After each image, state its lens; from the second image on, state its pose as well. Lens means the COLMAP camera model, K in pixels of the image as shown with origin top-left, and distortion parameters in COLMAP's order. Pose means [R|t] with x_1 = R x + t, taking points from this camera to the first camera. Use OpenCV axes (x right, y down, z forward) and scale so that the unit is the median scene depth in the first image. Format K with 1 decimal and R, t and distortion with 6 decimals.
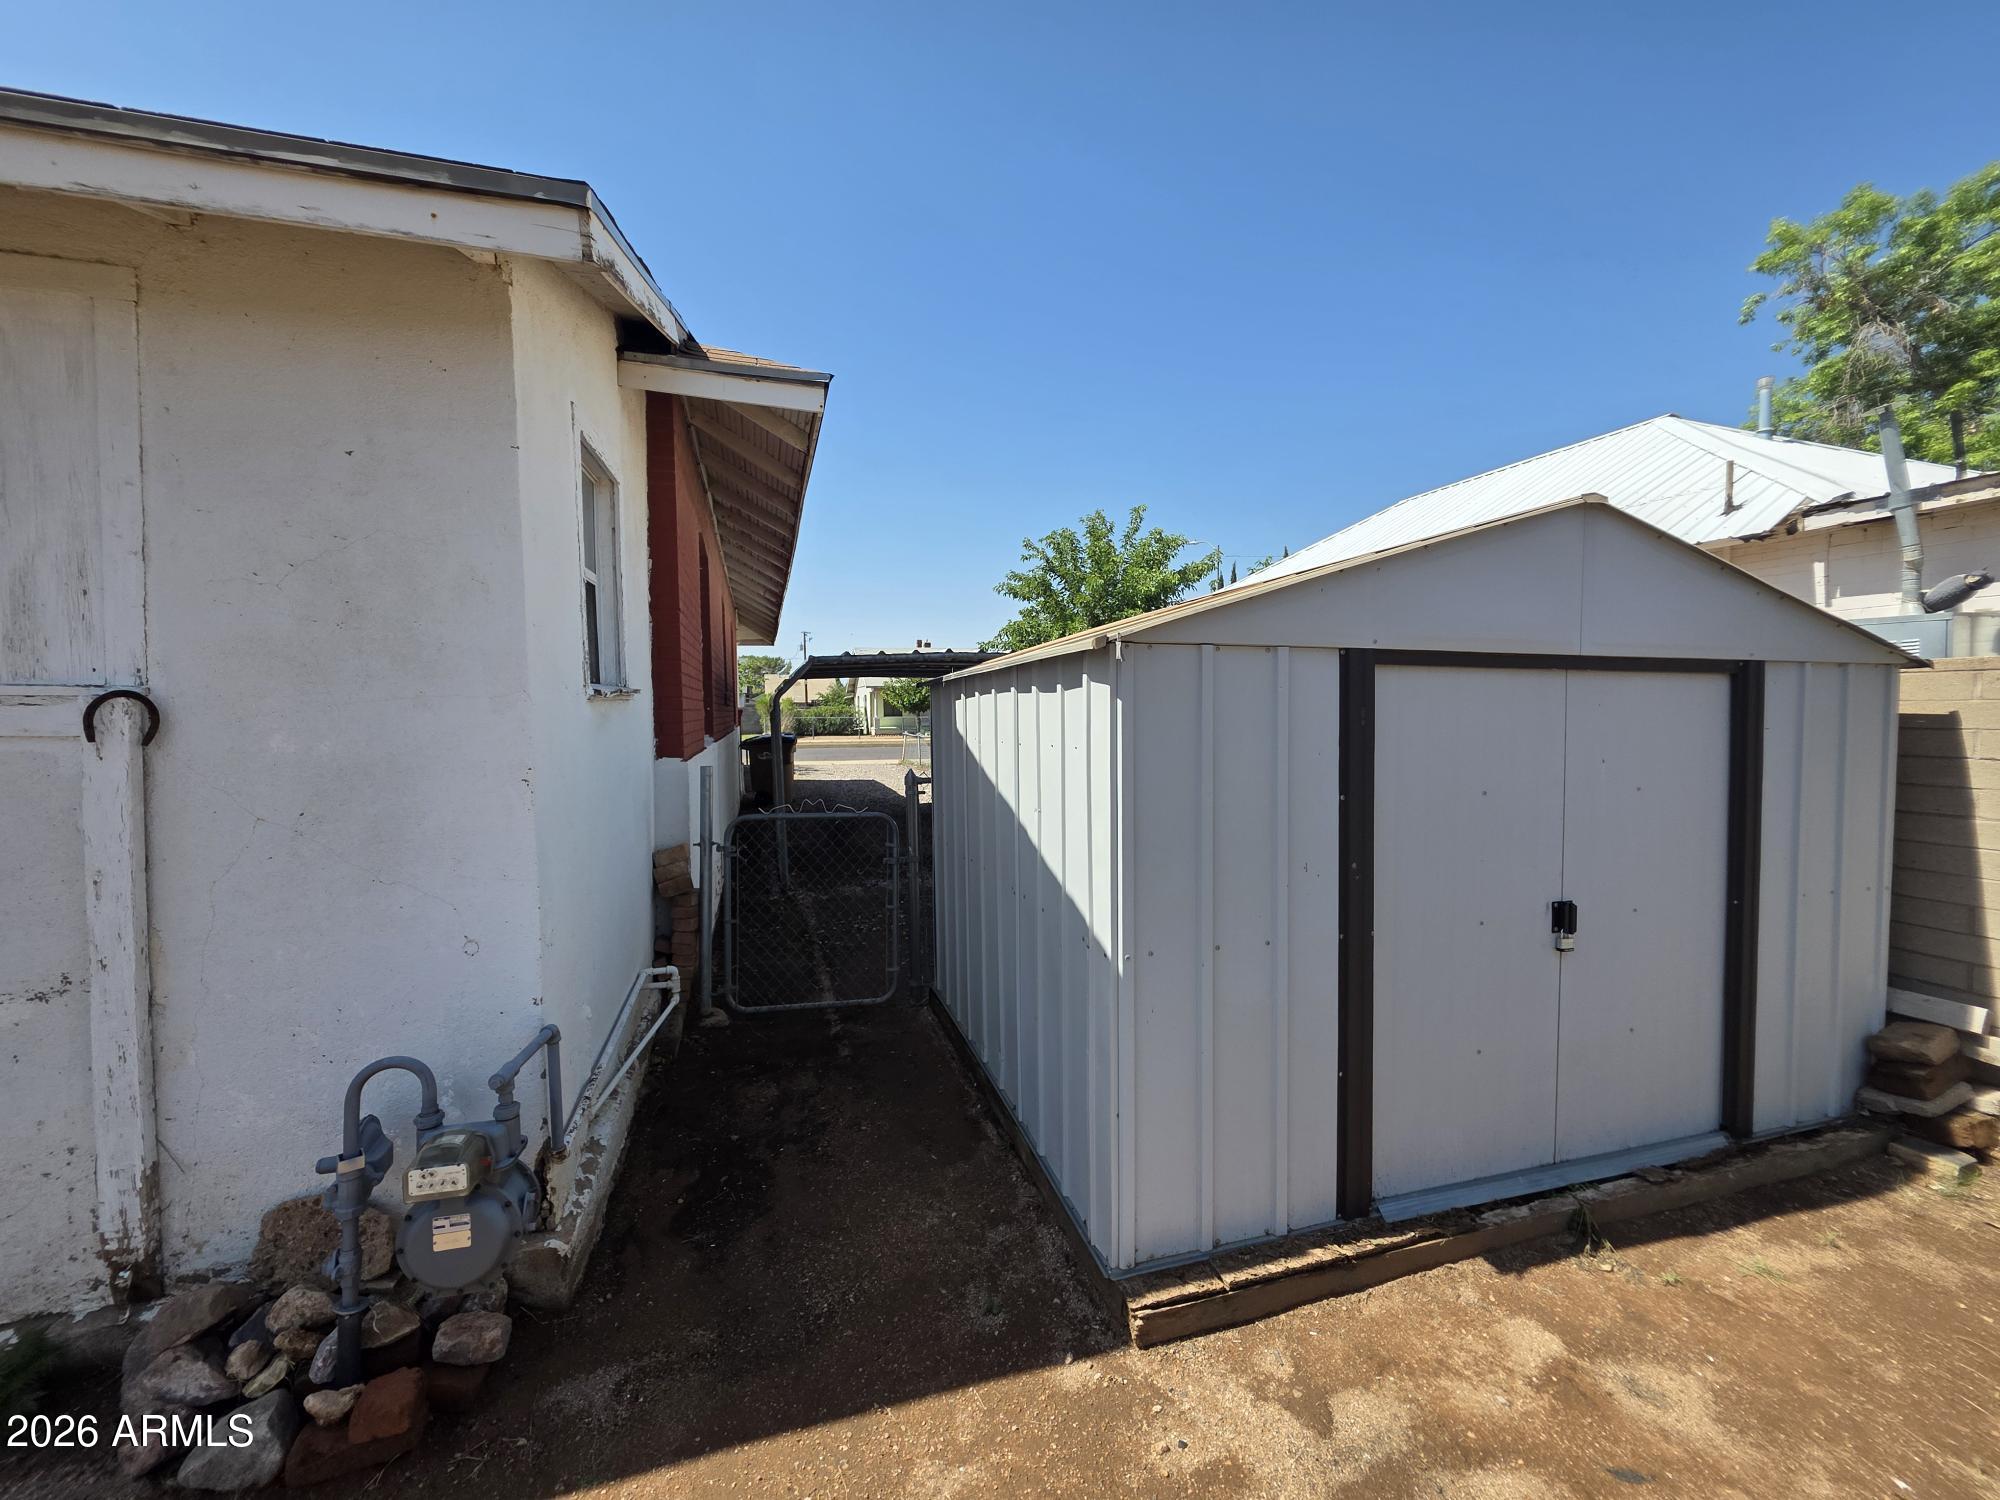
lens RADIAL K [[803.9, 0, 1000.0], [0, 803.9, 750.0], [0, 0, 1]] dist [0.002509, 0.000233]
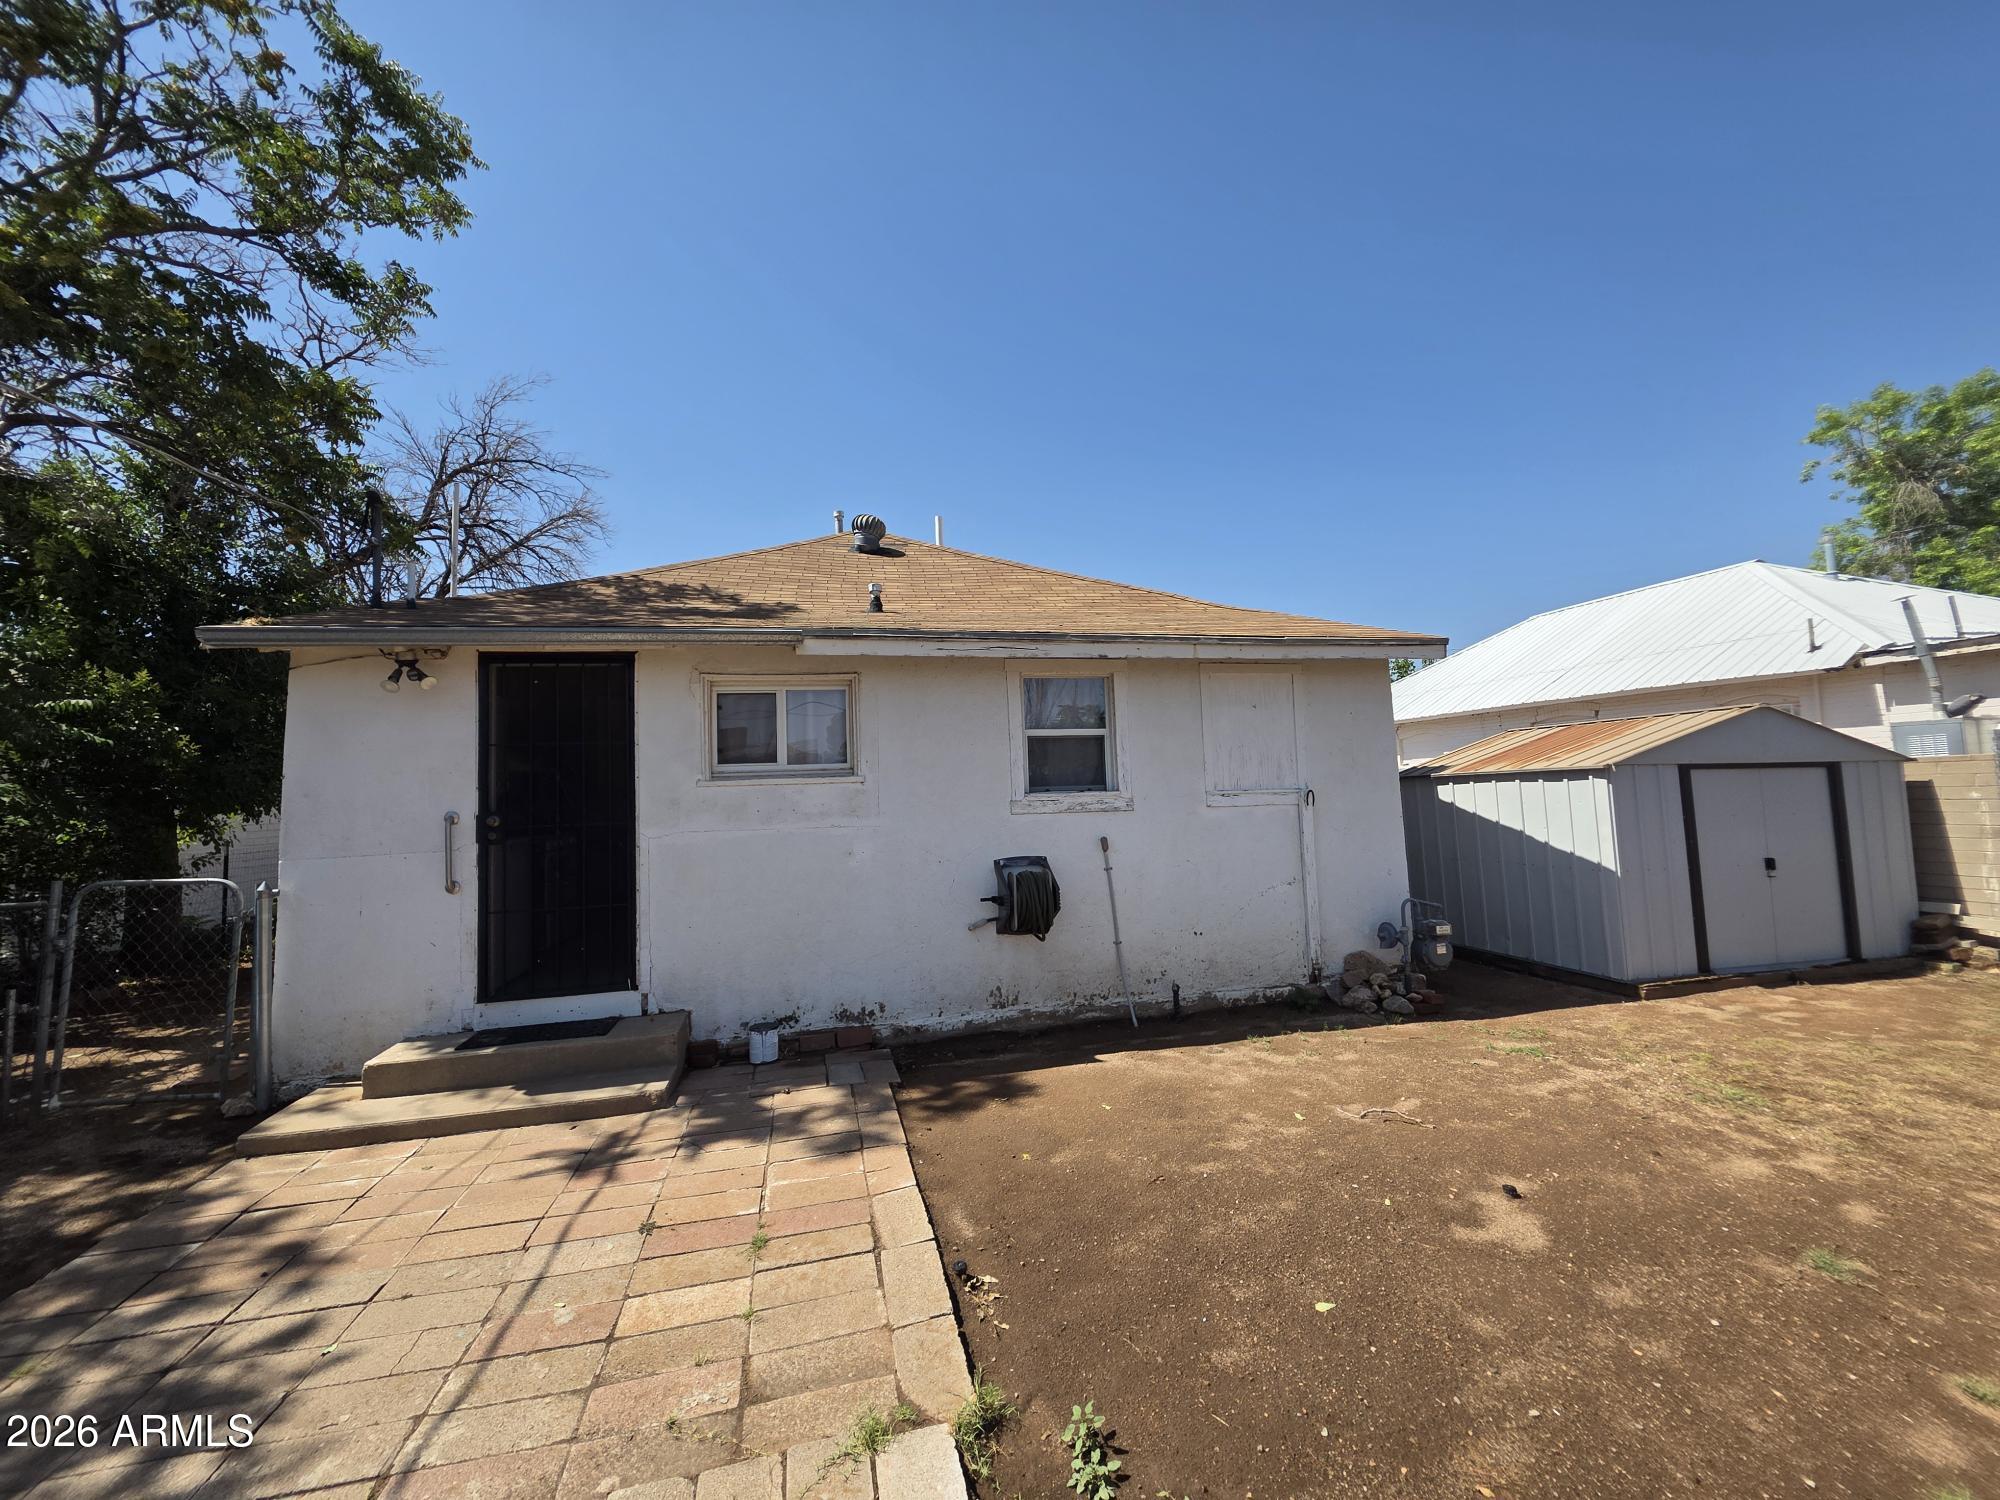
lens RADIAL K [[803.9, 0, 1000.0], [0, 803.9, 750.0], [0, 0, 1]] dist [0.002509, 0.000233]
pose [[0.997404, -0.029642, -0.065629, -0.682036], [0.022625, 0.994195, -0.105187, 0.026386], [0.068366, 0.103429, 0.992284, -0.763579]]
